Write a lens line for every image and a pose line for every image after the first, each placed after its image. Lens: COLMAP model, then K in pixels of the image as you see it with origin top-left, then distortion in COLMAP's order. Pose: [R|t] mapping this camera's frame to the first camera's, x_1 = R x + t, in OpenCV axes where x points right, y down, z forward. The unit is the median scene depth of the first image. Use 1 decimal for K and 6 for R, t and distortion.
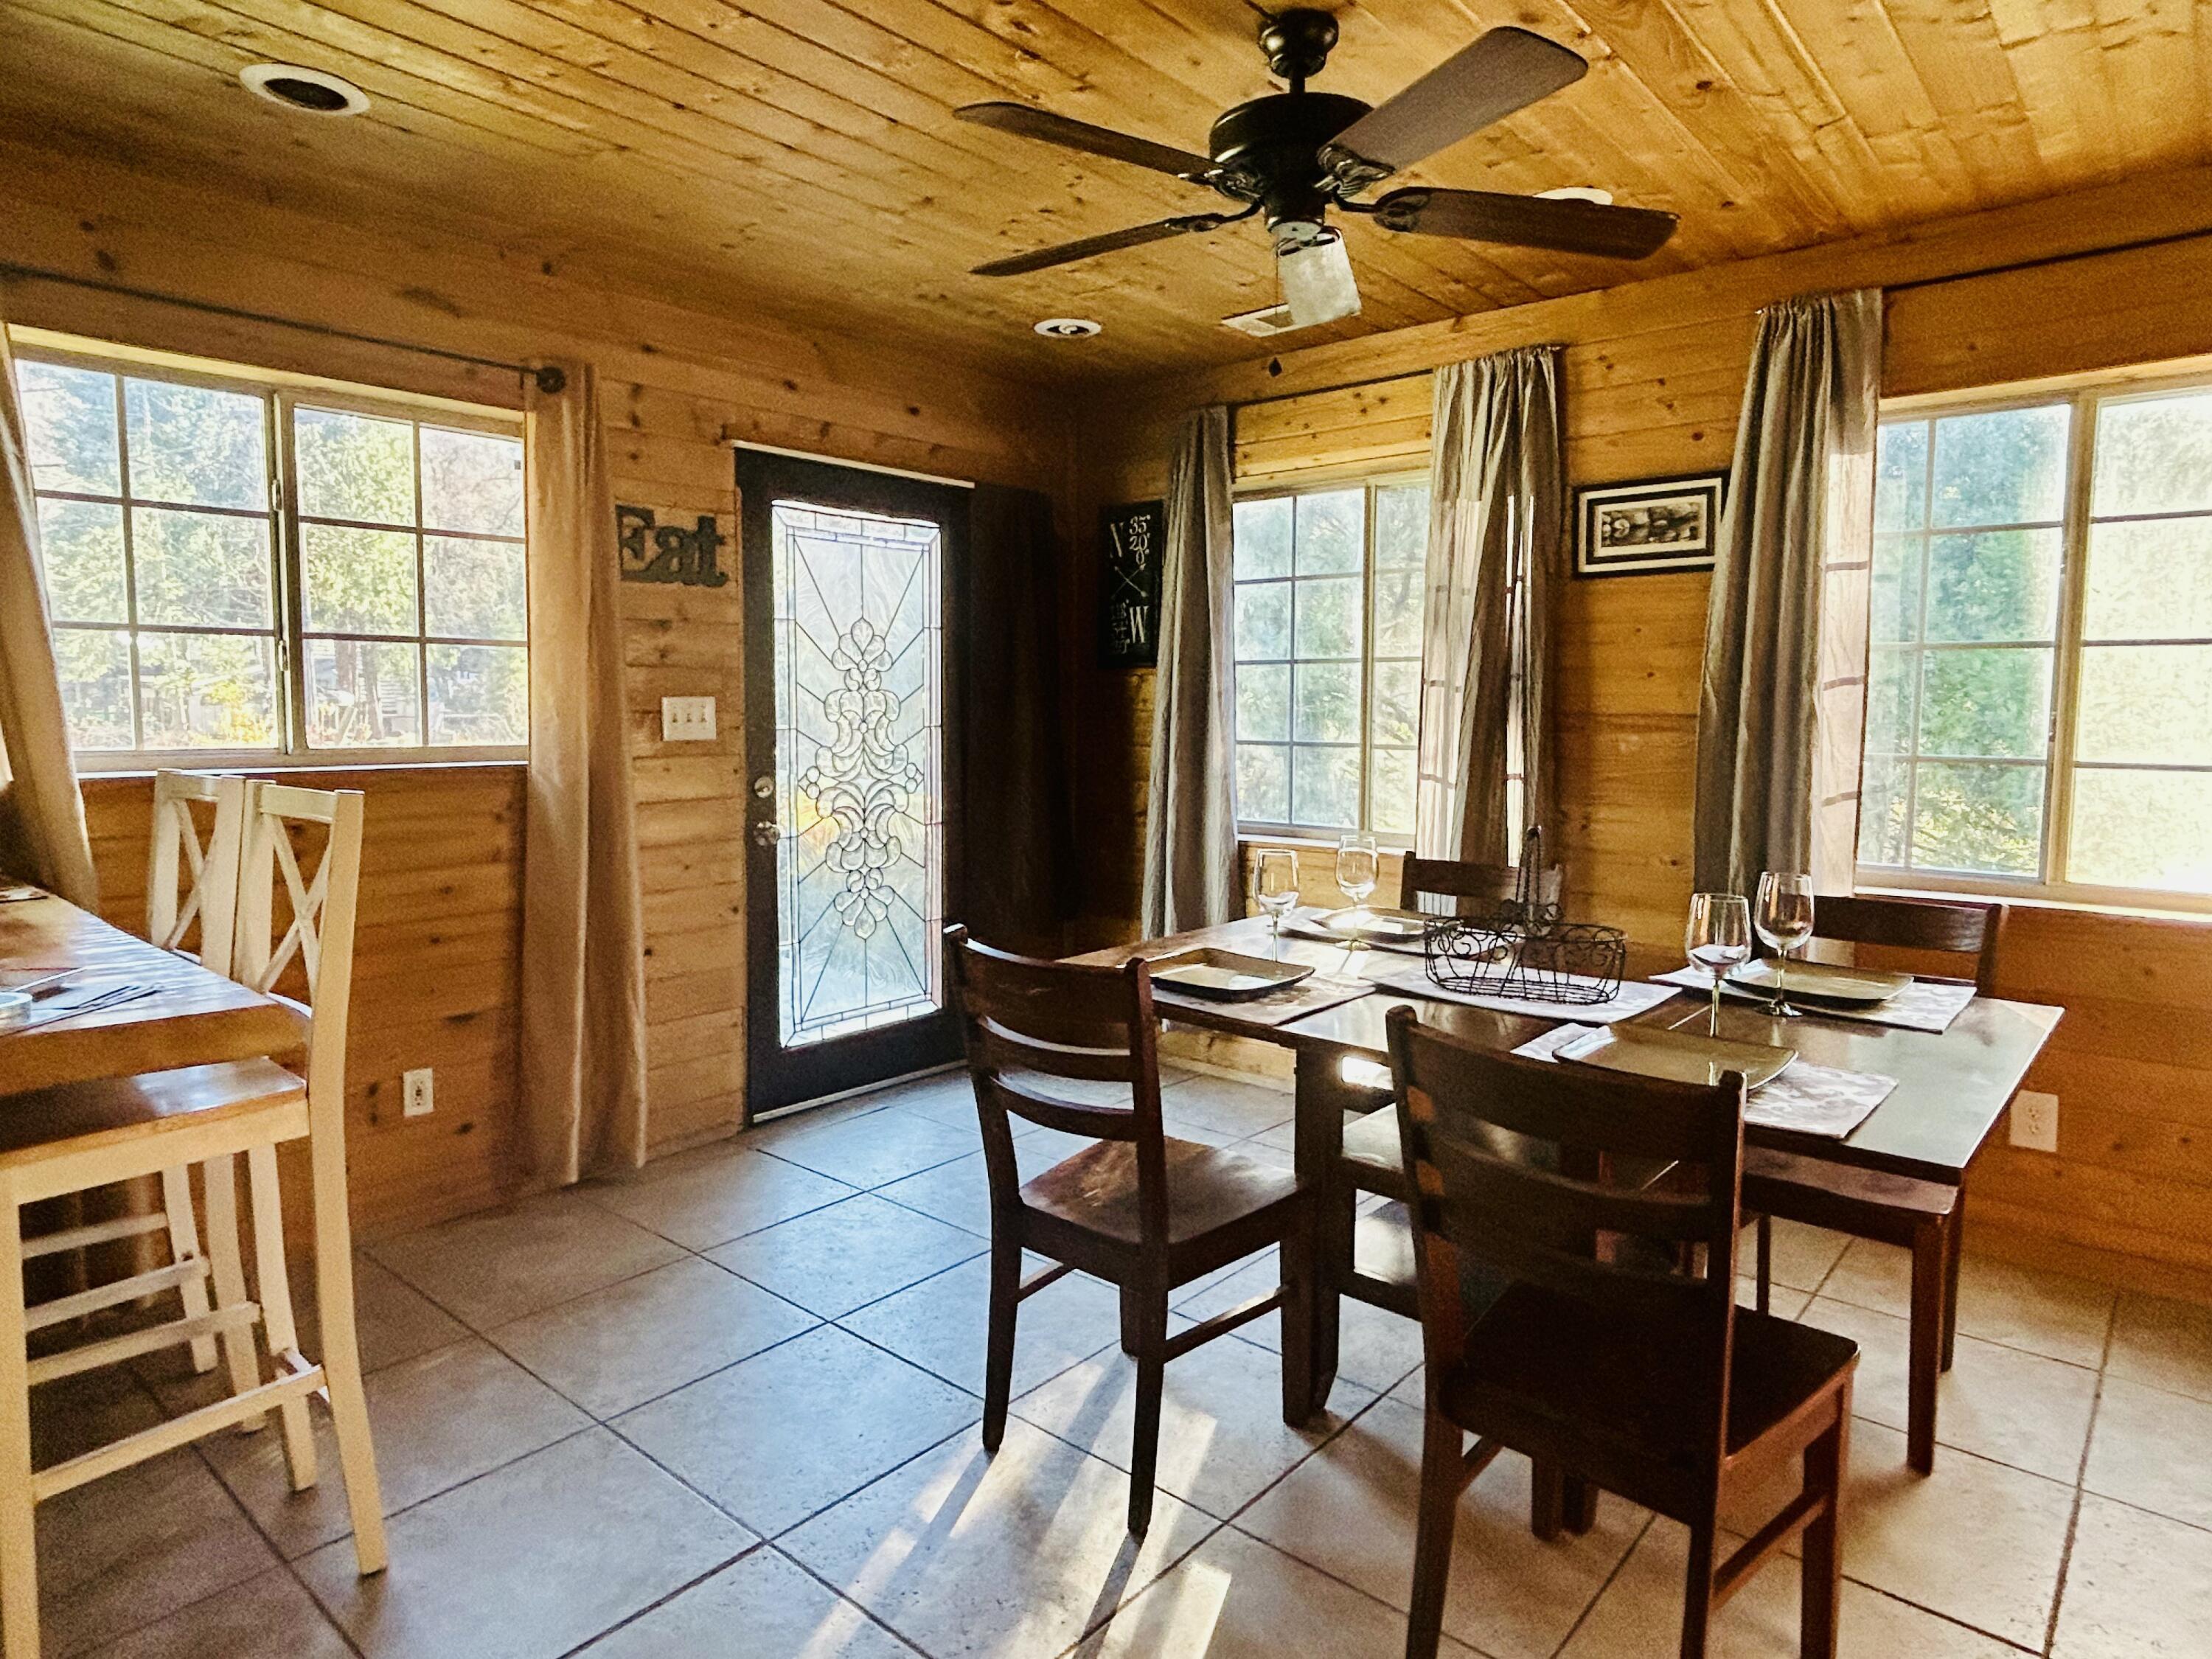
lens RADIAL K [[1292.5, 0, 1103.2], [0, 1292.5, 828.4], [0, 0, 1]] dist [-0.000009, -0.000943]
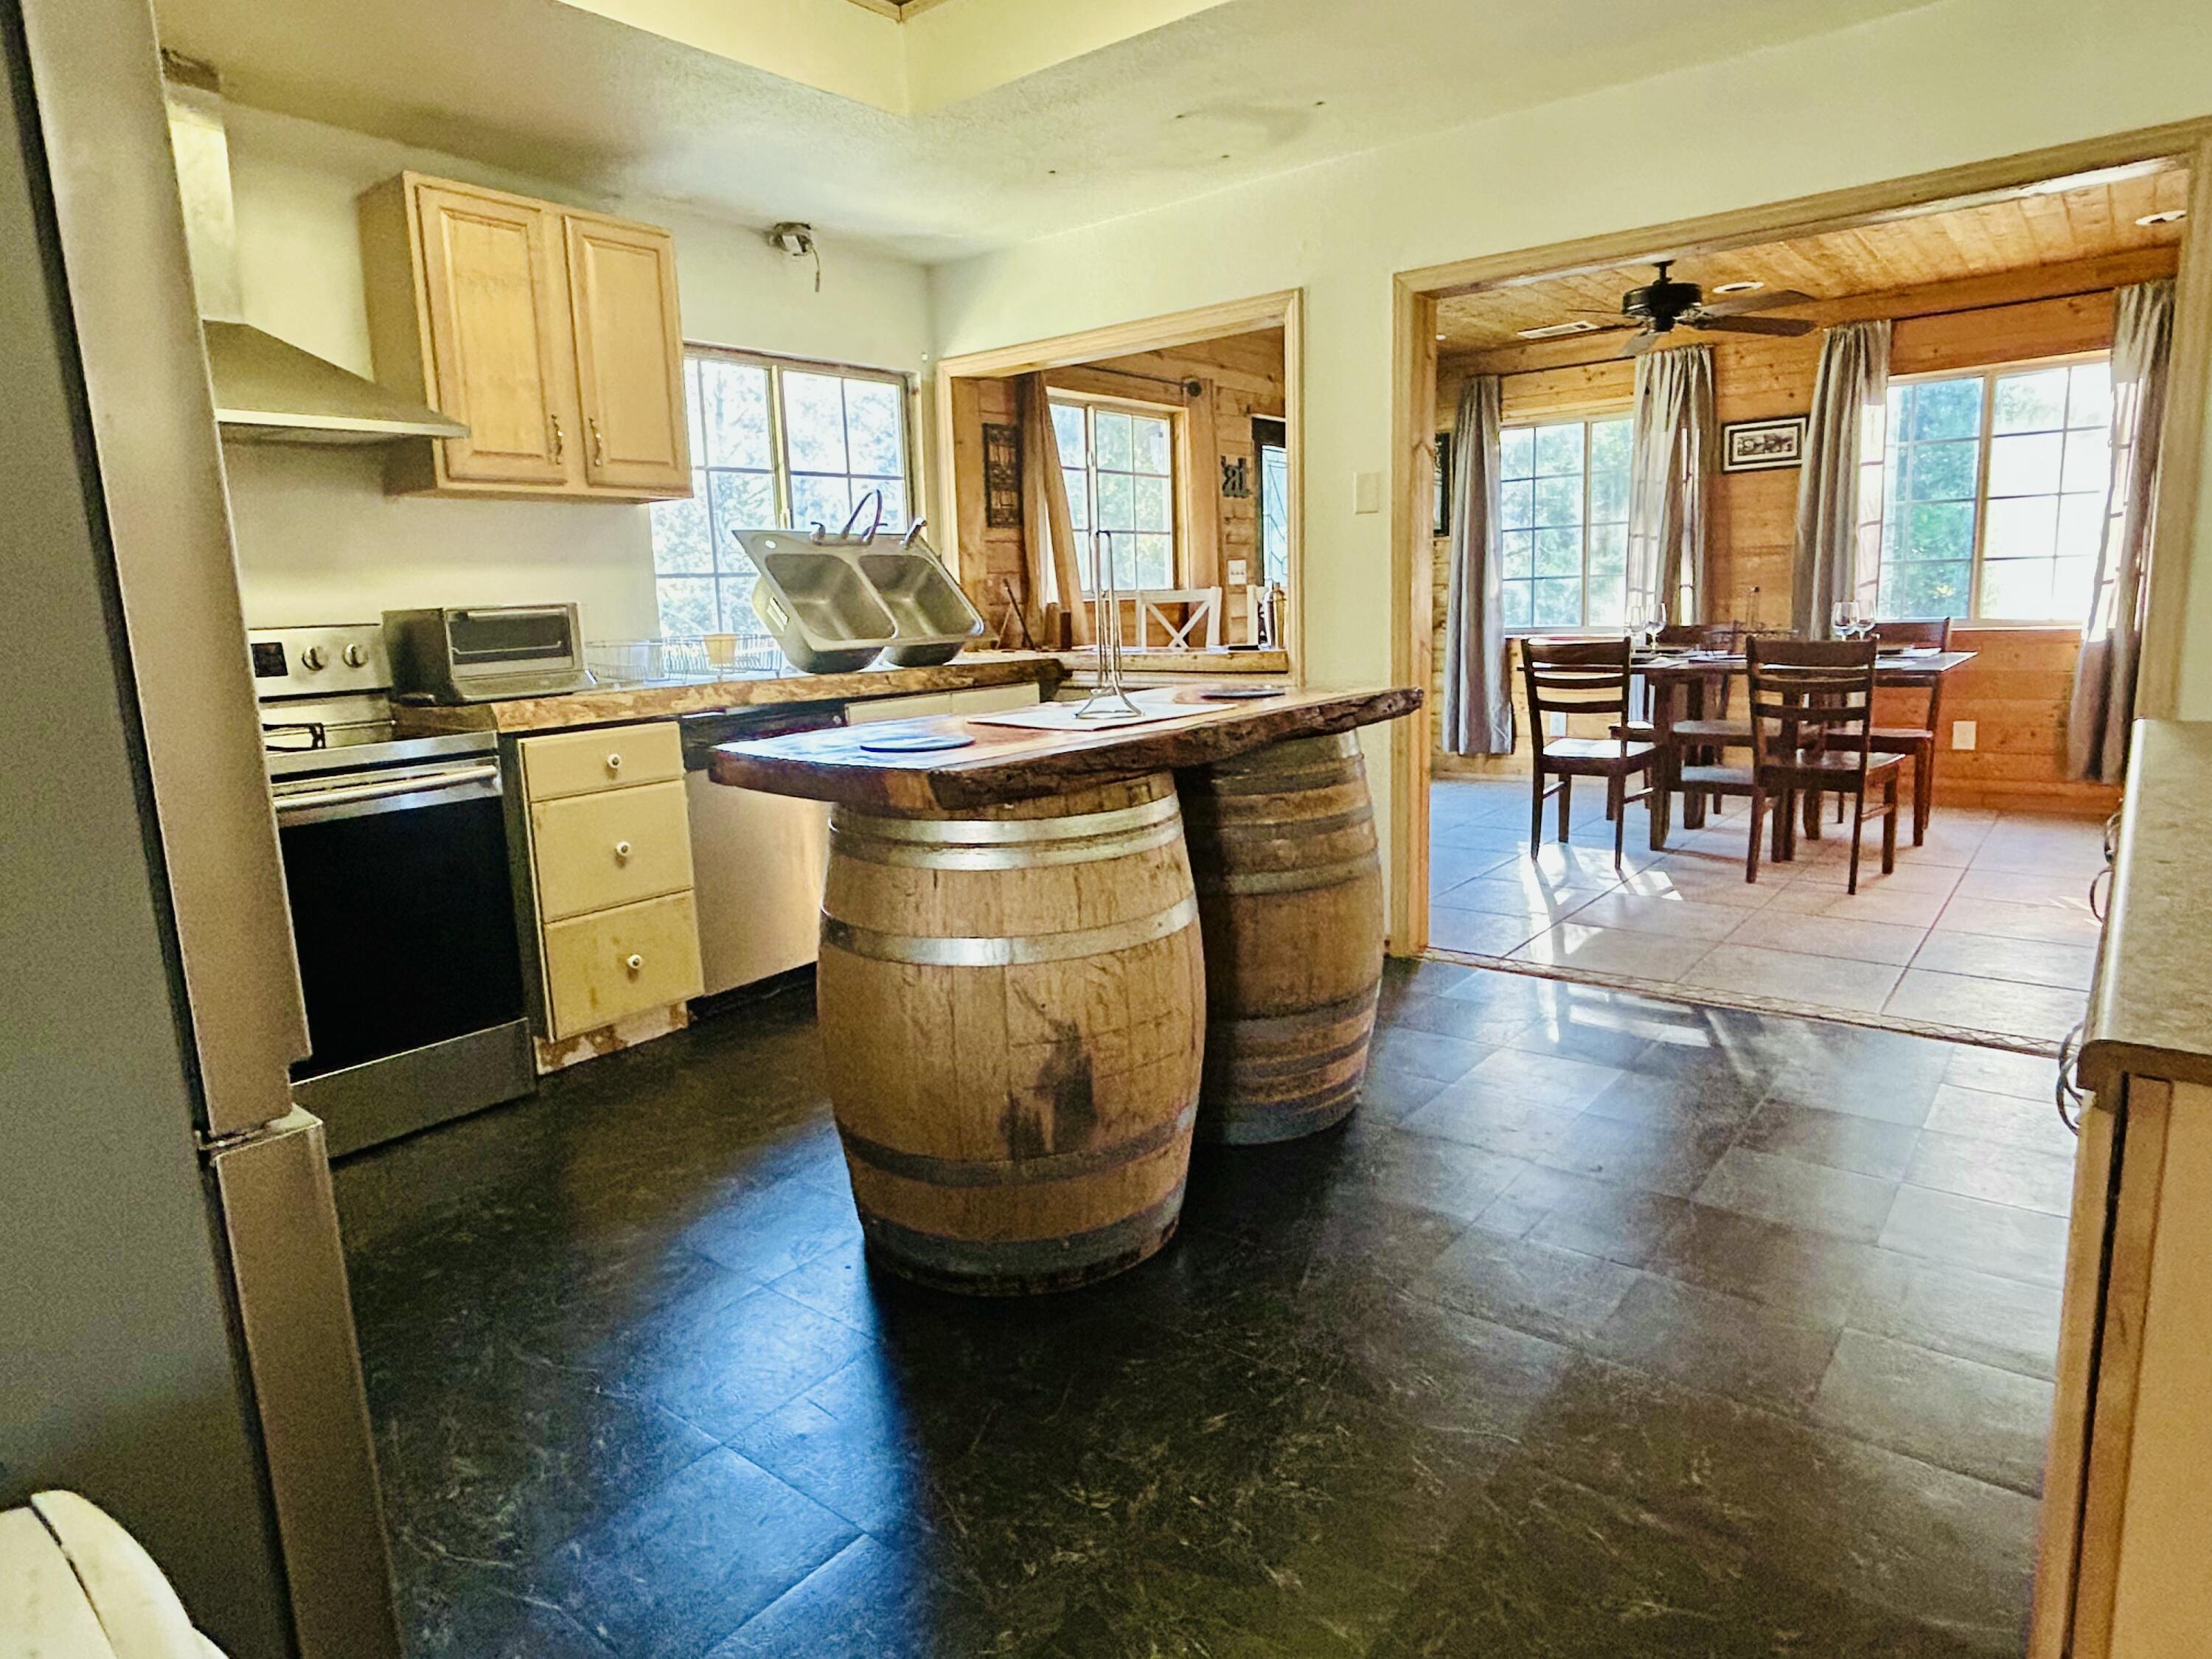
lens RADIAL K [[1292.5, 0, 1105.4], [0, 1292.5, 827.9], [0, 0, 1]] dist [-0.000009, -0.000943]
pose [[0.998198, -0.049235, 0.034301, -0.613381], [0.046435, 0.995861, 0.078129, 0.126485], [-0.038006, -0.076396, 0.996353, -0.857762]]
